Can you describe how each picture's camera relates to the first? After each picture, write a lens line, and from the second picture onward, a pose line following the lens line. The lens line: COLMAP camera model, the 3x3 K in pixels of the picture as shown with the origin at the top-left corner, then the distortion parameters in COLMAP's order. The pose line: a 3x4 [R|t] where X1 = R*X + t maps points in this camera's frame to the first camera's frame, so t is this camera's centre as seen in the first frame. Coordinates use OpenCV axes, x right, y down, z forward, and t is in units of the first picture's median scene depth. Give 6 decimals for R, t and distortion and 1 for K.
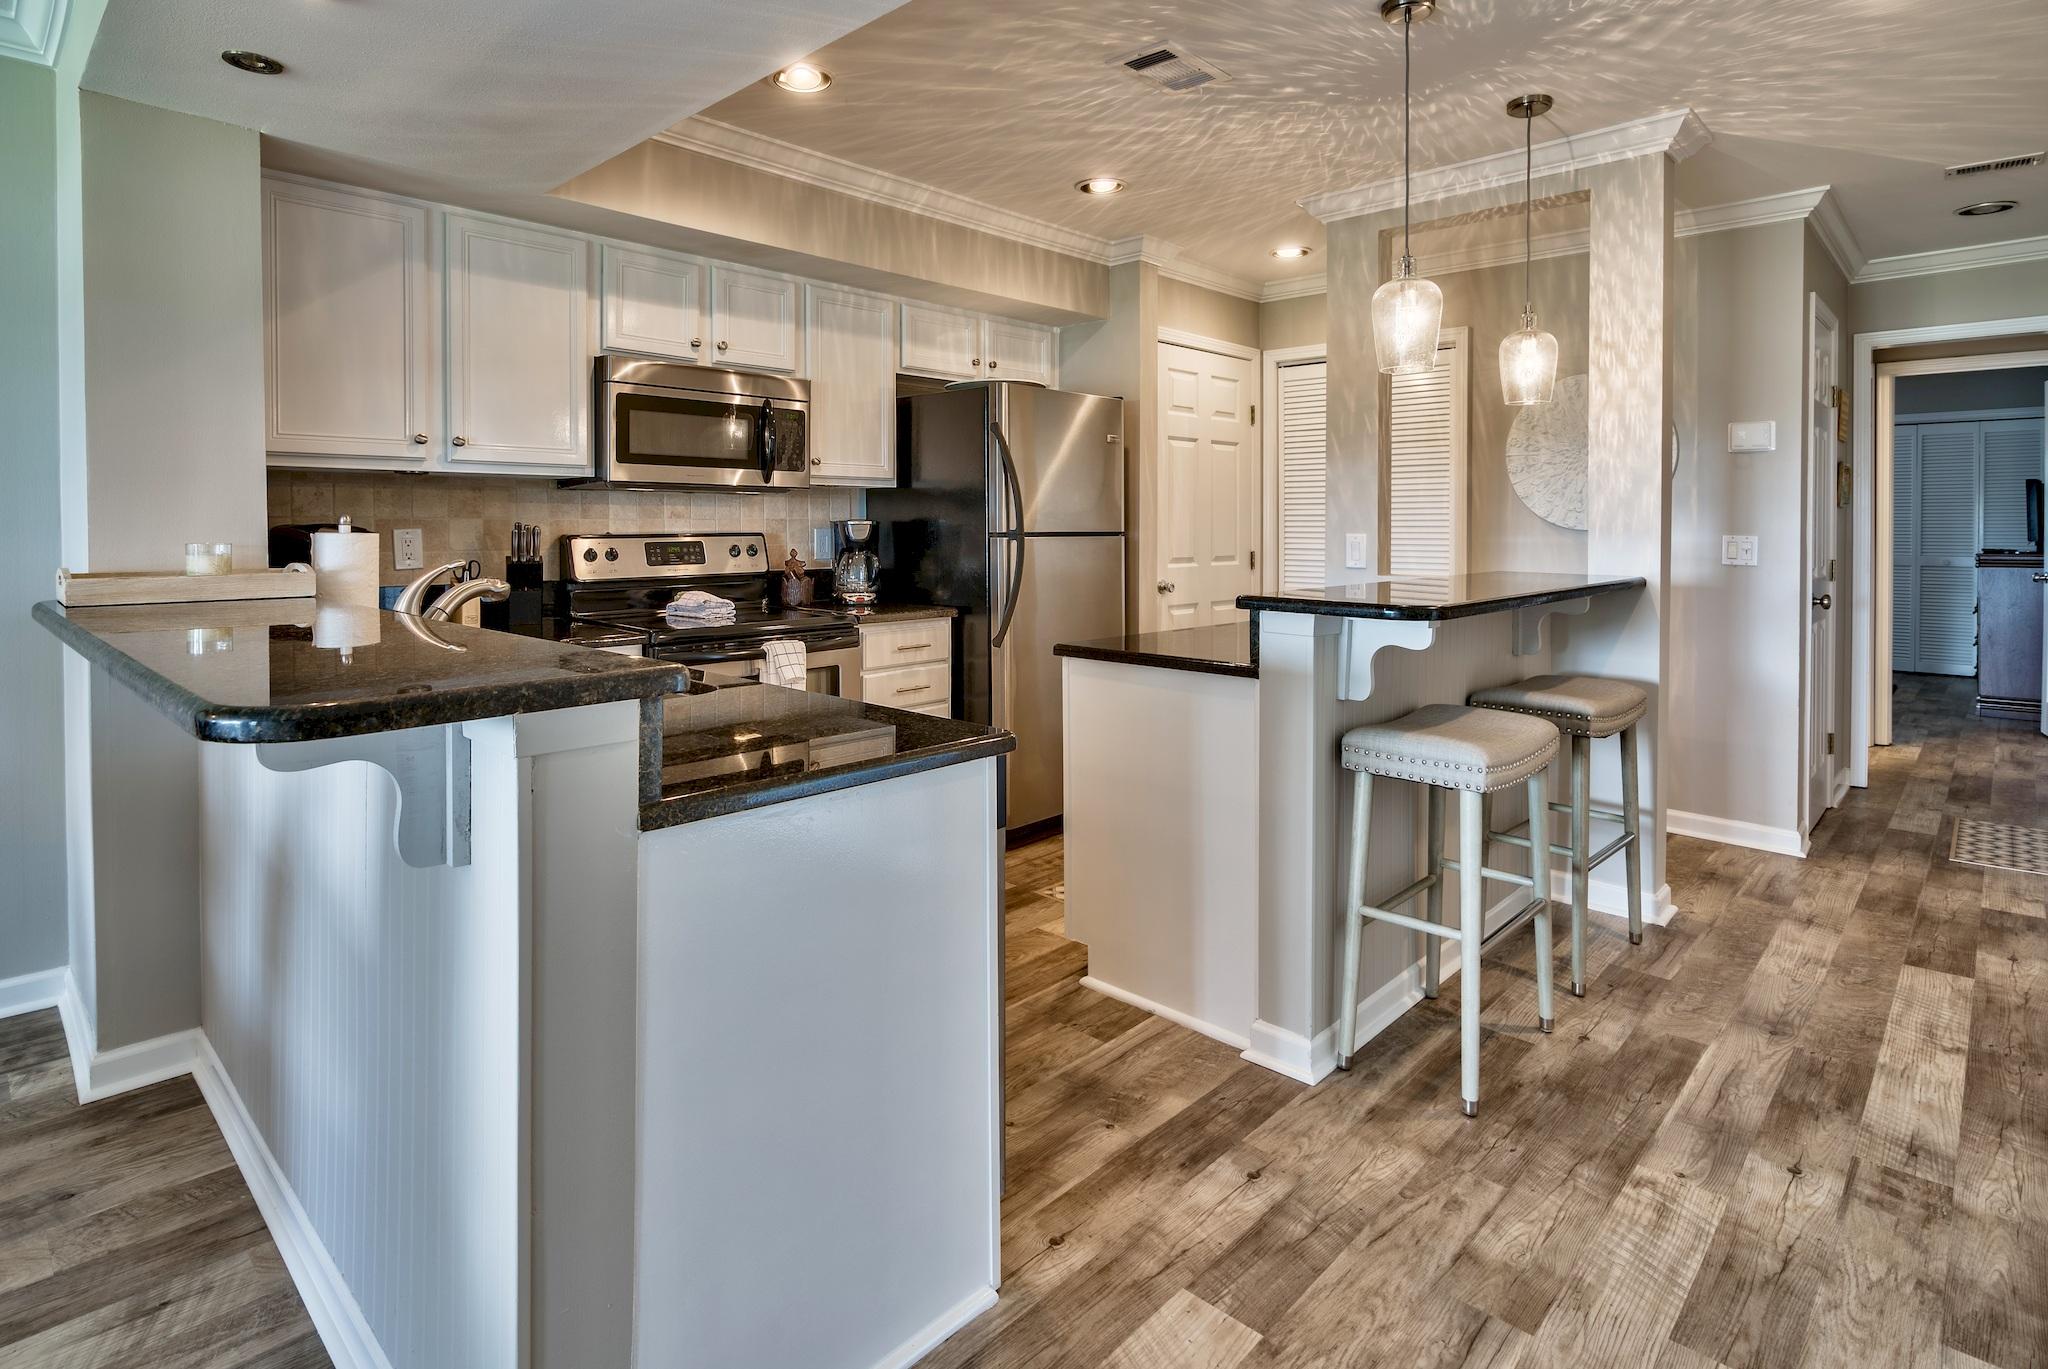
lens RADIAL K [[1033.3, 0, 1050.3], [0, 1033.3, 532.9], [0, 0, 1]] dist [-0.001647, -0.000305]
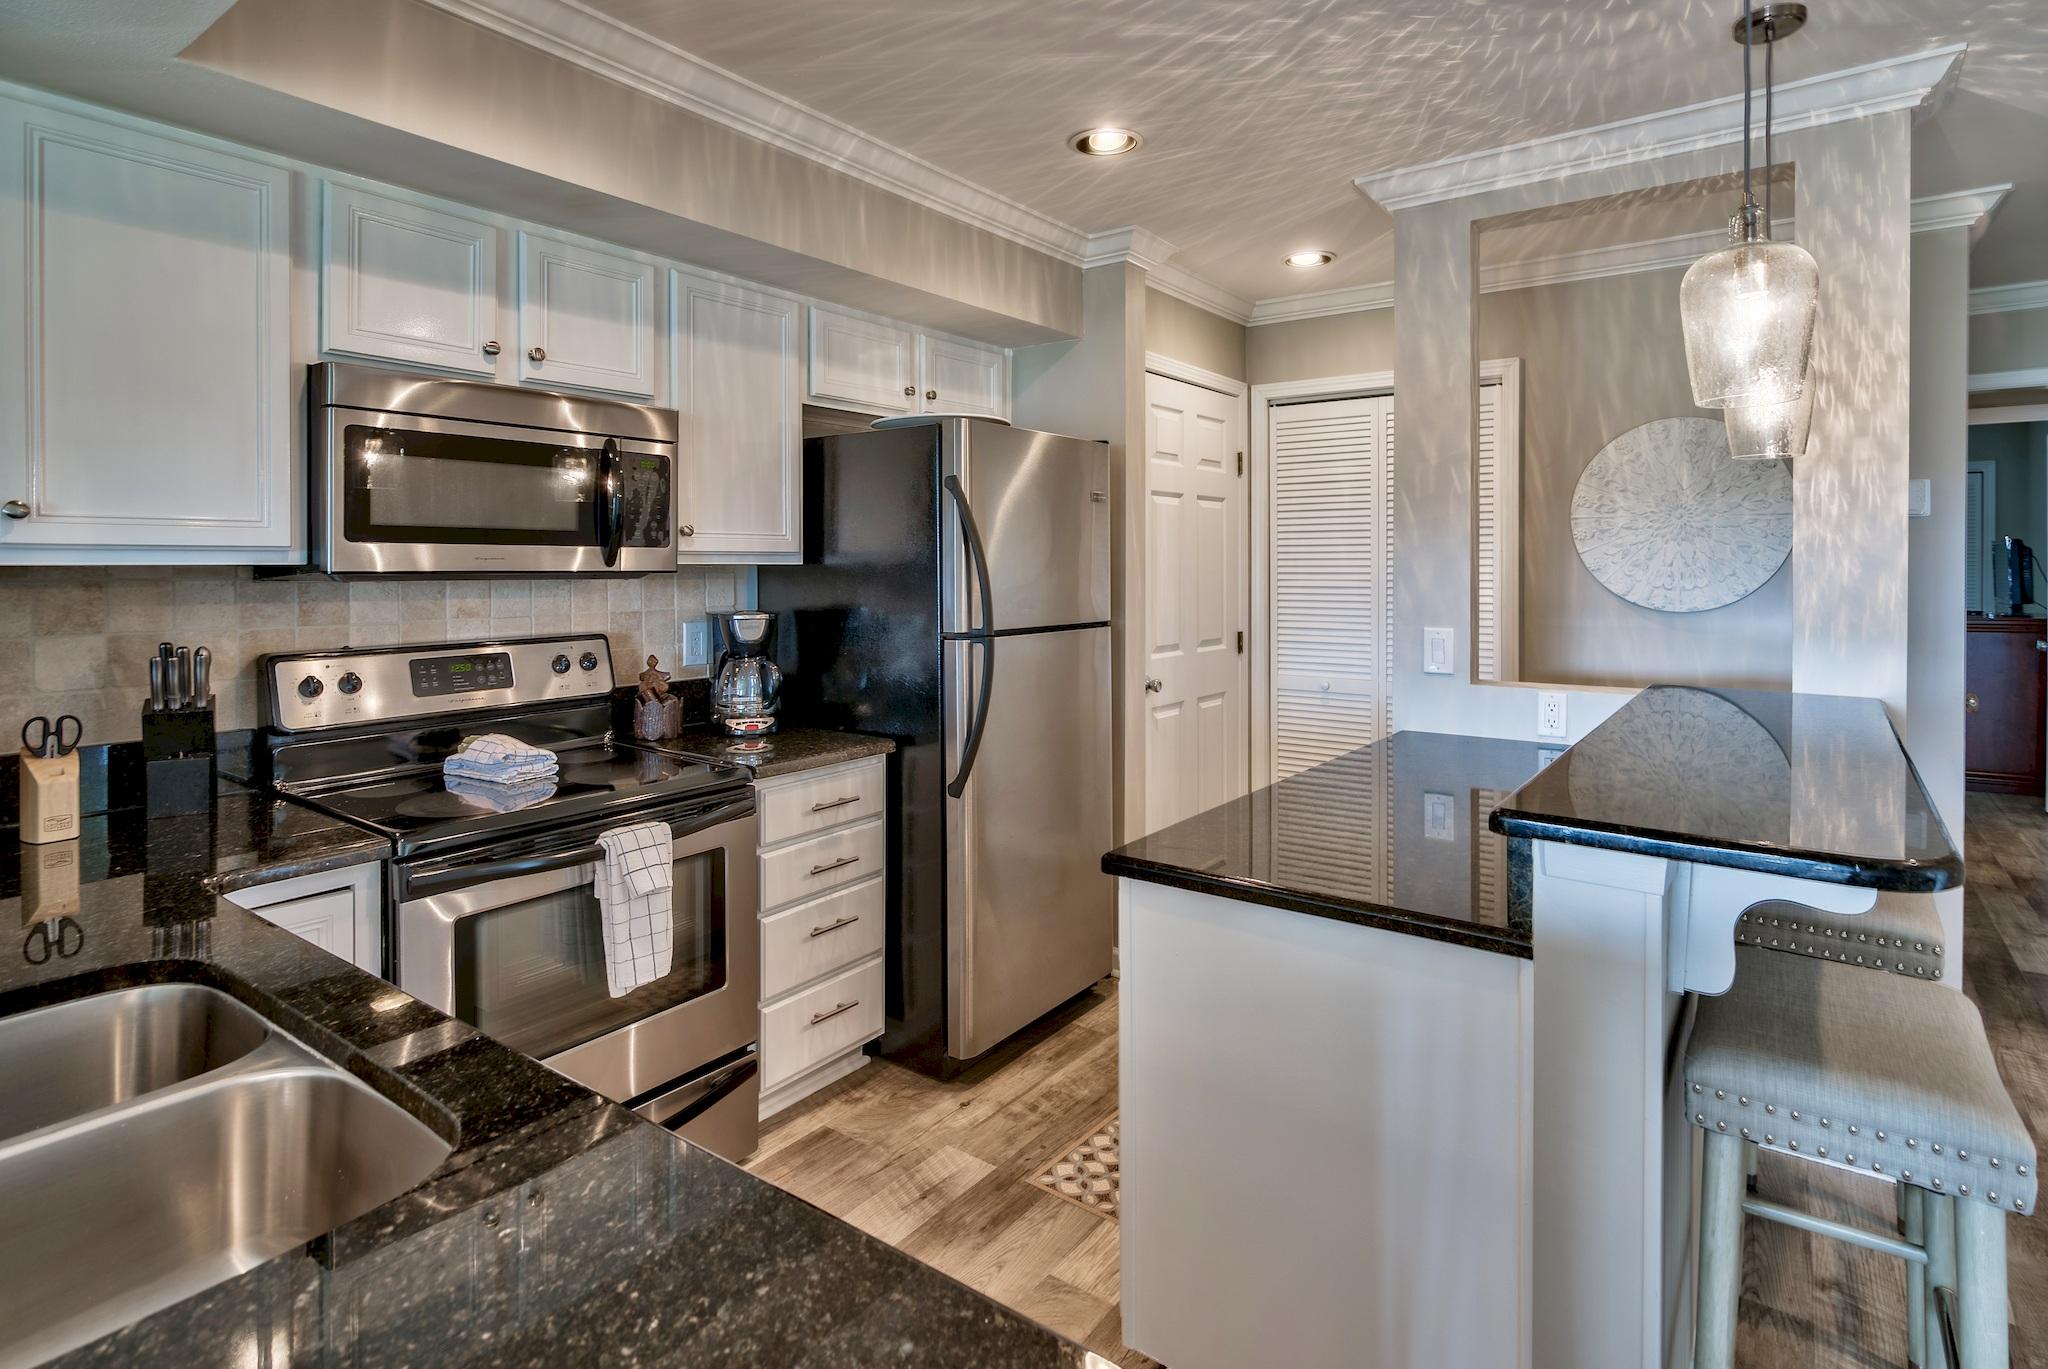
lens RADIAL K [[1032.0, 0, 1048.9], [0, 1032.0, 560.2], [0, 0, 1]] dist [-0.003406, -0.000139]
pose [[0.992642, -0.003338, 0.121037, -0.075941], [0.004991, 0.999898, -0.013353, -0.041325], [-0.120980, 0.013859, 0.992558, 0.313174]]
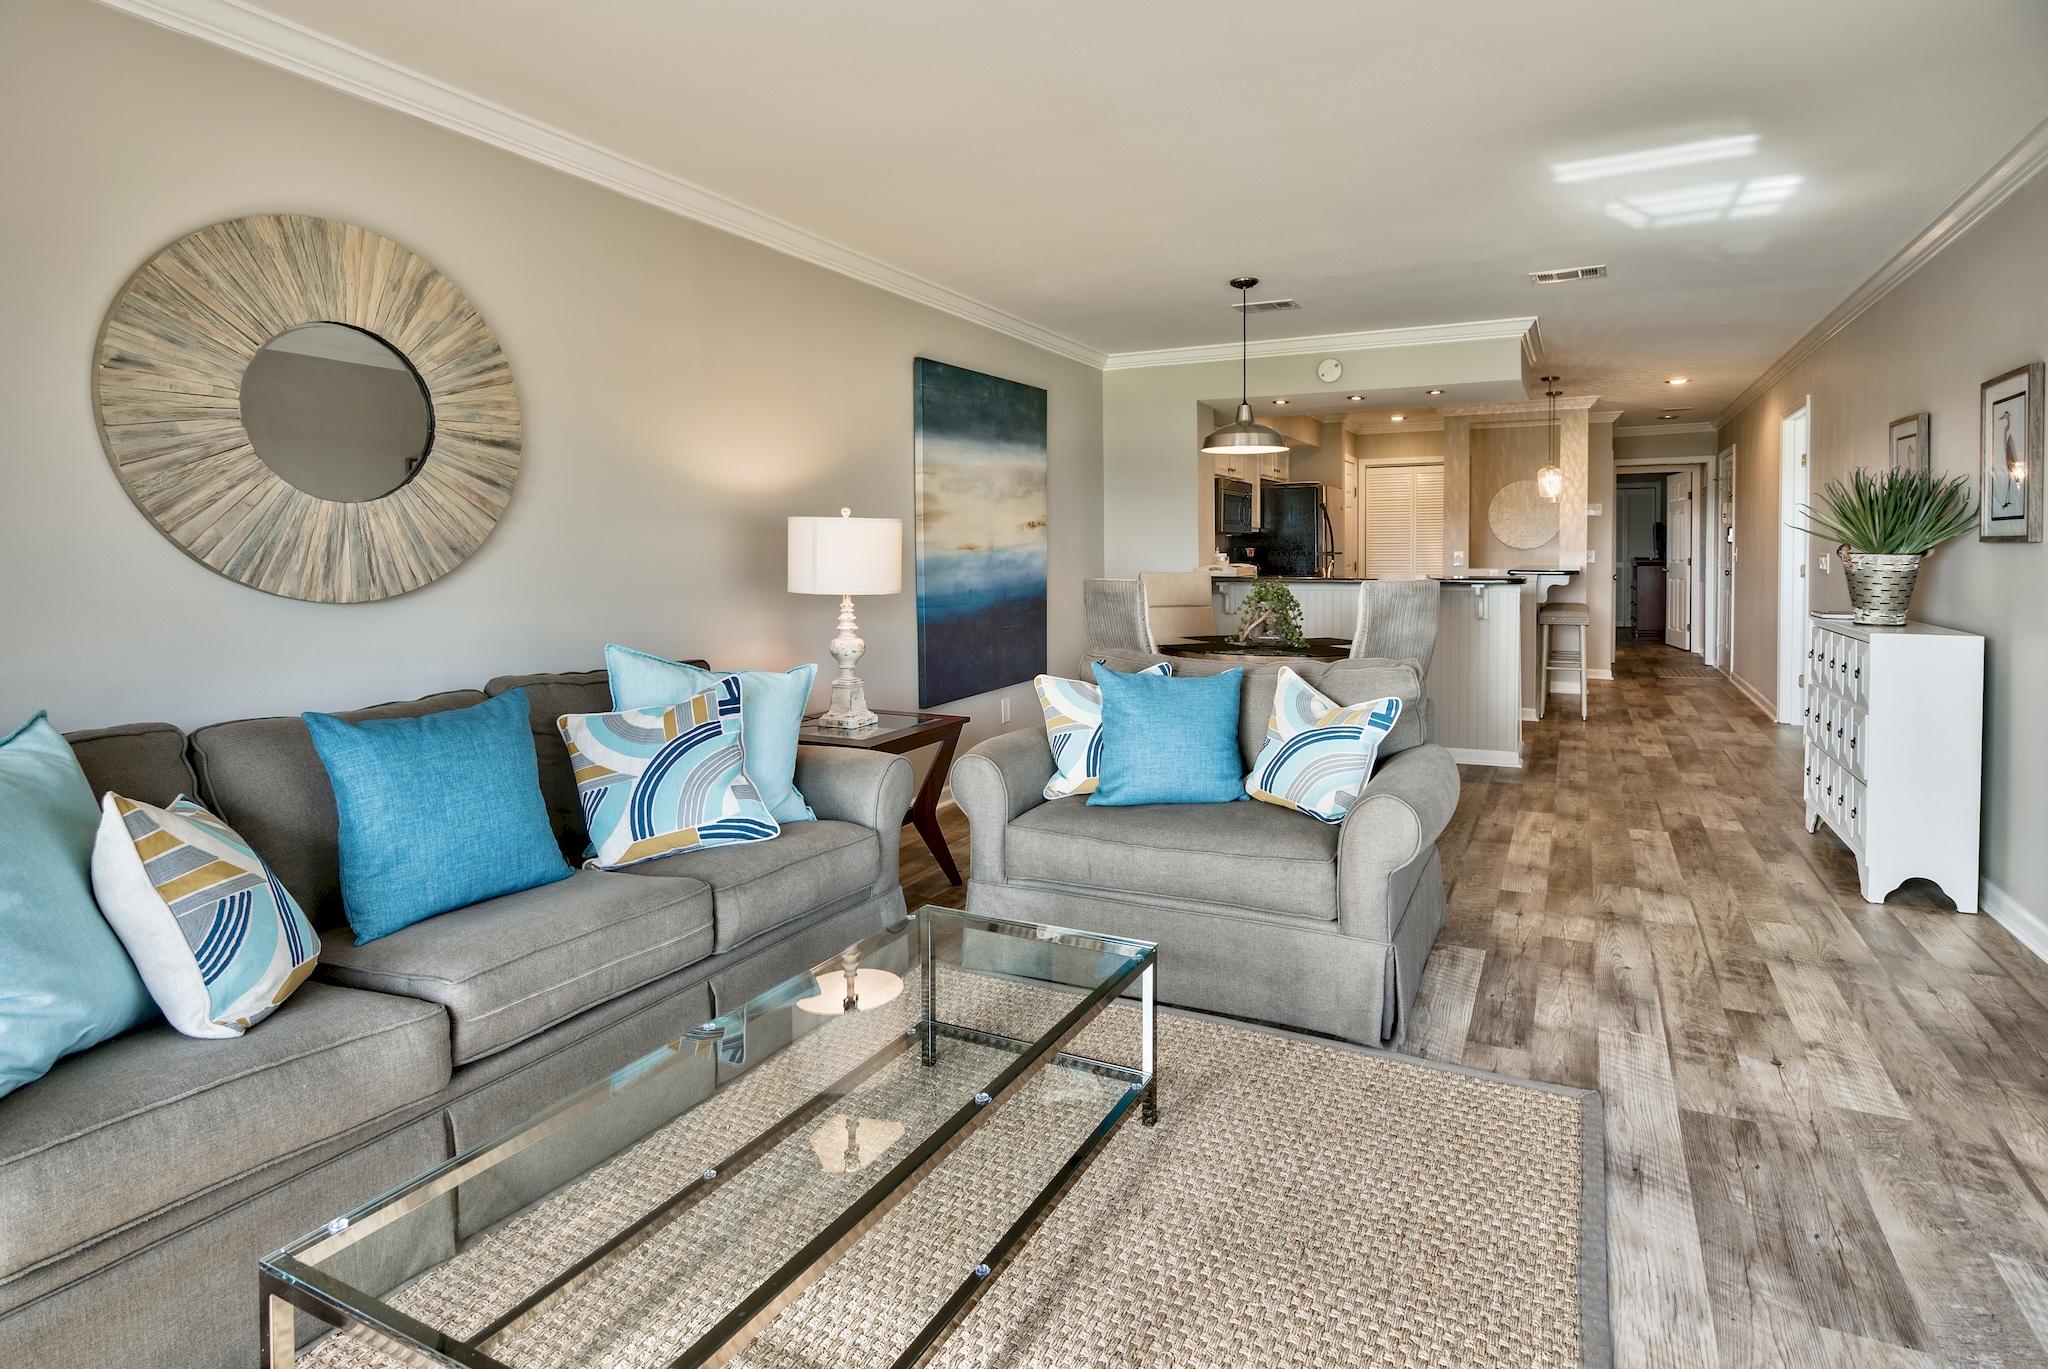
lens RADIAL K [[961.4, 0, 1119.0], [0, 961.4, 573.0], [0, 0, 1]] dist [0.000630, -0.000476]
pose [[0.953716, -0.017054, 0.300225, -1.144302], [0.012799, 0.999788, 0.016136, 0.005057], [-0.300437, -0.011546, 0.953732, -0.883882]]
